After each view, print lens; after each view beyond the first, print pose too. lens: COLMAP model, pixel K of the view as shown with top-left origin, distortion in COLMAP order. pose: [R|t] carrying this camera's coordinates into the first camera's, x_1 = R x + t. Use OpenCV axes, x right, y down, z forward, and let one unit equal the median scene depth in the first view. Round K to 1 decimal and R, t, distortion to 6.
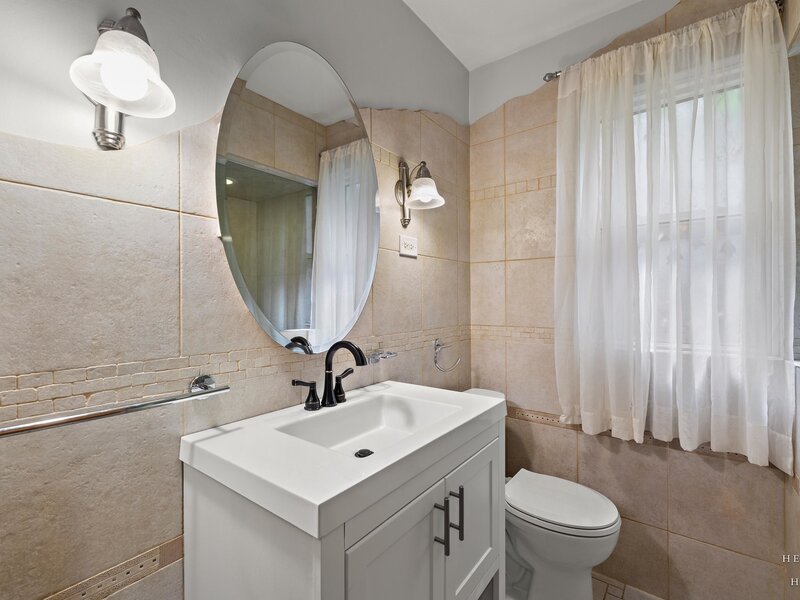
lens RADIAL K [[376.8, 0, 395.9], [0, 376.8, 301.9], [0, 0, 1]] dist [0.002569, 0.000395]
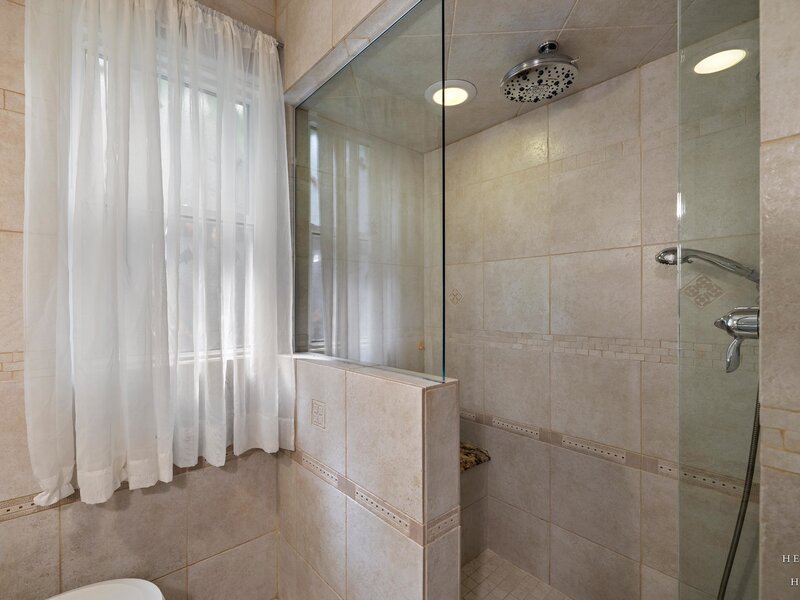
lens RADIAL K [[376.8, 0, 395.9], [0, 376.8, 301.9], [0, 0, 1]] dist [0.002569, 0.000395]
pose [[0.201055, 0.000506, 0.979580, -0.046615], [0.005691, 0.999982, -0.001684, -0.006129], [-0.979563, 0.005914, 0.201048, 0.360160]]
